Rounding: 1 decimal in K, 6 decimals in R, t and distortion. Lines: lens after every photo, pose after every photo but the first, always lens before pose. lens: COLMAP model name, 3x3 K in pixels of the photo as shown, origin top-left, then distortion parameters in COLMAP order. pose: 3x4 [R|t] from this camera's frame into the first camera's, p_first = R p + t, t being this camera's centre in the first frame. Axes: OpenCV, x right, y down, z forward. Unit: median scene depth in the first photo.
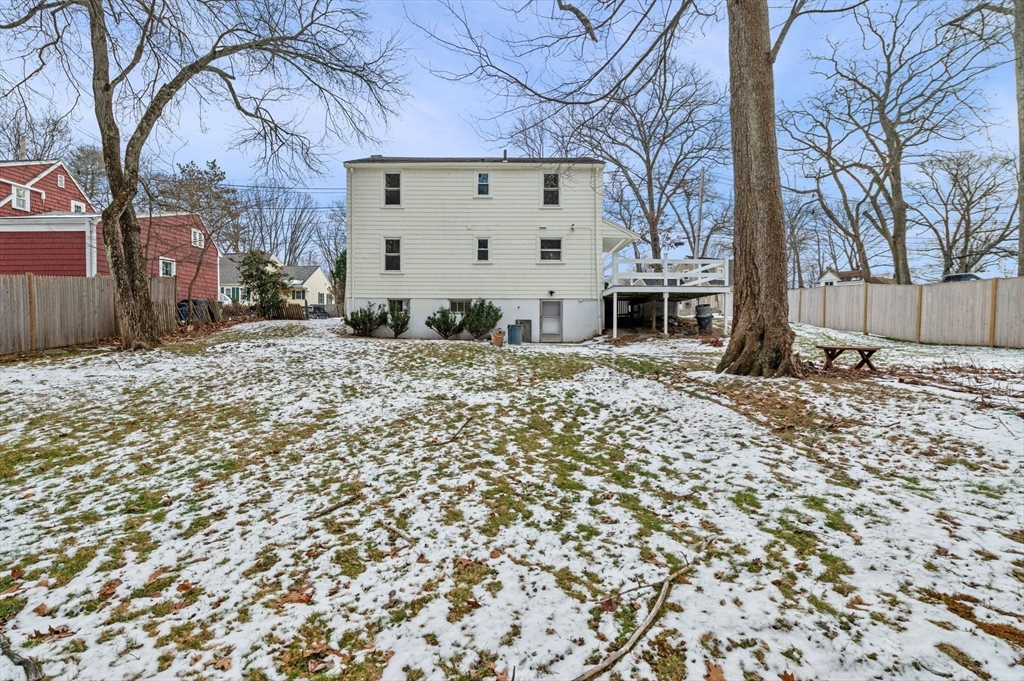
lens RADIAL K [[506.5, 0, 513.3], [0, 506.5, 348.4], [0, 0, 1]] dist [-0.001915, -0.001576]
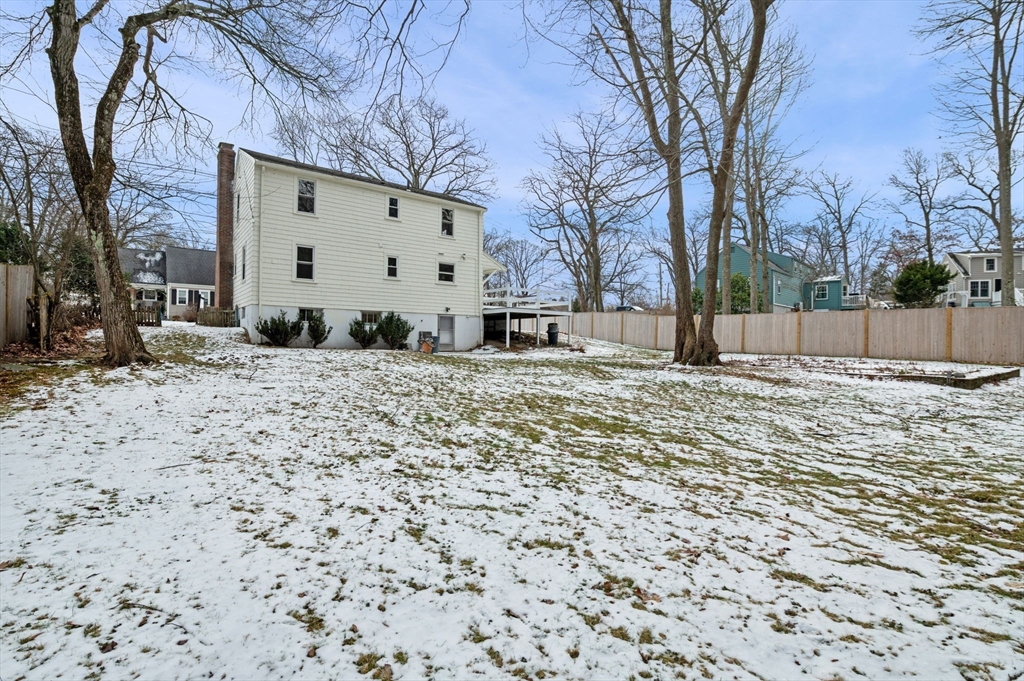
lens RADIAL K [[506.5, 0, 513.3], [0, 506.5, 348.4], [0, 0, 1]] dist [-0.001915, -0.001576]
pose [[0.771256, -0.004410, 0.636510, -0.556303], [0.017341, 0.999750, -0.014085, 0.000935], [-0.636289, 0.021901, 0.771140, -0.006730]]
